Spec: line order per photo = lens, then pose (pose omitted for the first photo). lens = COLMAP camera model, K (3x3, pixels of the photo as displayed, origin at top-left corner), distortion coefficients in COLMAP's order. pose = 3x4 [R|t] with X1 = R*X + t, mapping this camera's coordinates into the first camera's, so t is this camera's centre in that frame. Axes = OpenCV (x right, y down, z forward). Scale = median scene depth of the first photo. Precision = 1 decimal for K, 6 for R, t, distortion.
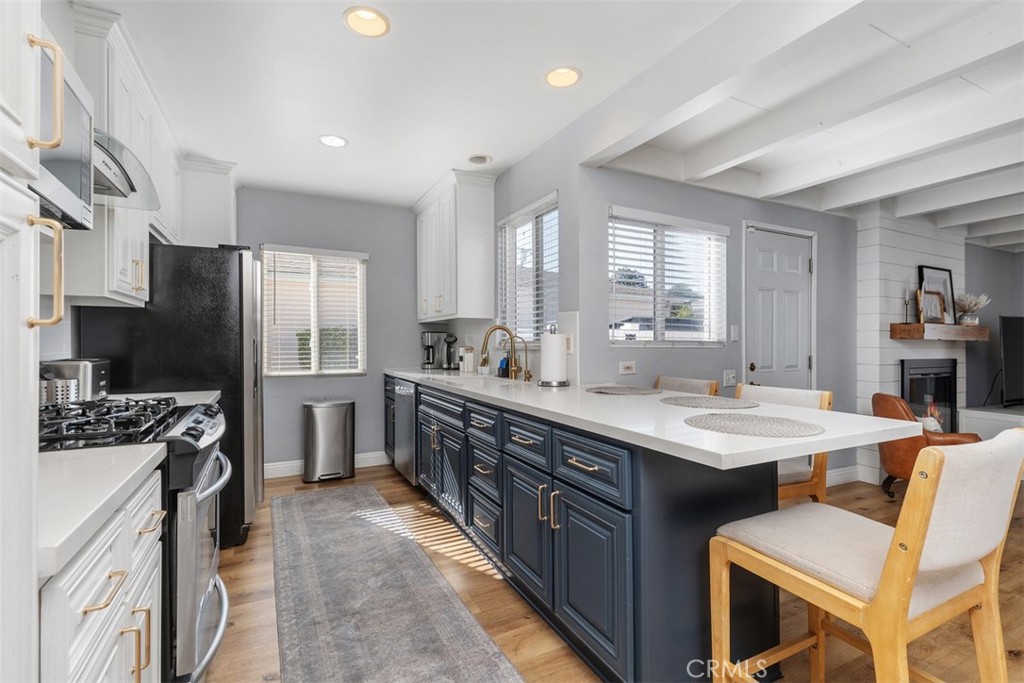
lens RADIAL K [[466.8, 0, 512.4], [0, 466.8, 336.2], [0, 0, 1]] dist [0.003323, 0.000358]
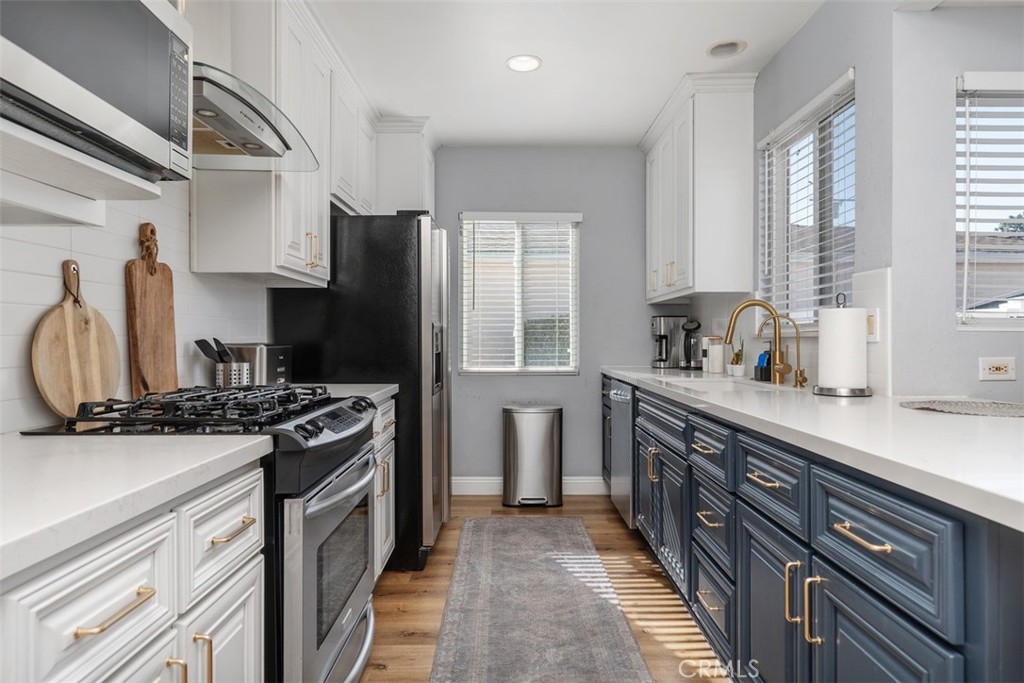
lens RADIAL K [[611.3, 0, 517.3], [0, 611.3, 339.2], [0, 0, 1]] dist [0.000390, -0.001932]
pose [[0.897473, 0.004445, -0.441046, 0.054388], [0.001568, 0.999911, 0.013267, 0.020931], [0.441066, -0.012598, 0.897386, 0.107181]]
